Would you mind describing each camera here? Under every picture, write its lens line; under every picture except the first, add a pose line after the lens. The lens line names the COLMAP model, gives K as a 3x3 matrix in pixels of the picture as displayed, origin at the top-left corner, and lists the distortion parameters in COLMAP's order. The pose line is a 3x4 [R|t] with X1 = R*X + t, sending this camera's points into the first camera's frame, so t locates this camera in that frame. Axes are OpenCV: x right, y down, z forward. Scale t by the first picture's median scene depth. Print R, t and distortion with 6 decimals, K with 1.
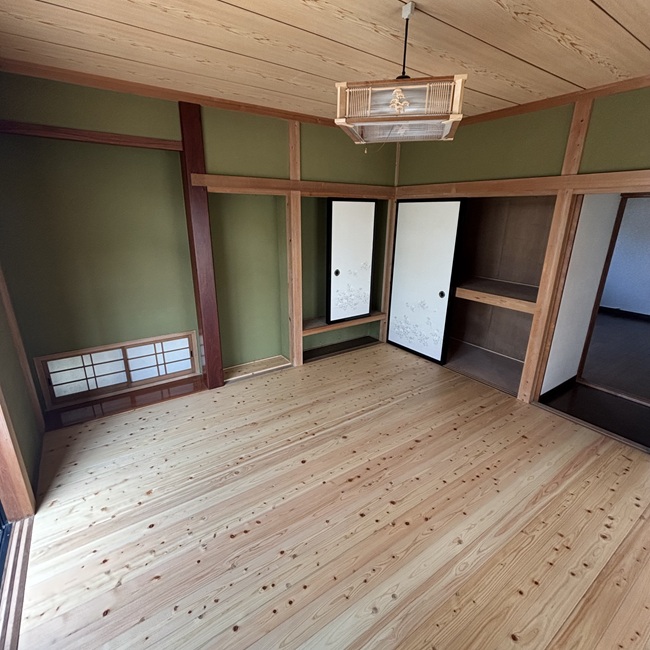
lens RADIAL K [[348.8, 0, 323.7], [0, 348.8, 324.5], [0, 0, 1]] dist [0.005312, -0.003653]
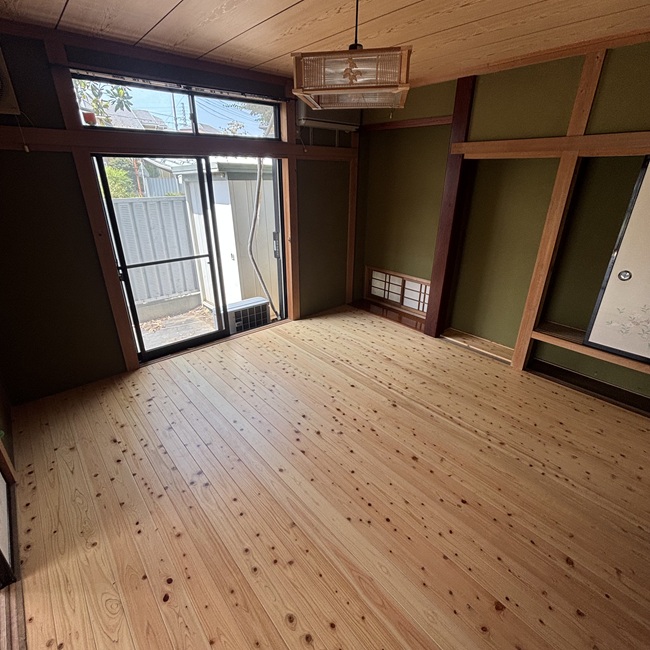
lens RADIAL K [[348.8, 0, 323.7], [0, 348.8, 324.5], [0, 0, 1]] dist [0.005312, -0.003653]
pose [[0.110430, 0.386406, -0.915694, 0.768301], [-0.306490, 0.889667, 0.338461, -0.149305], [0.945447, 0.243275, 0.216675, 0.455122]]
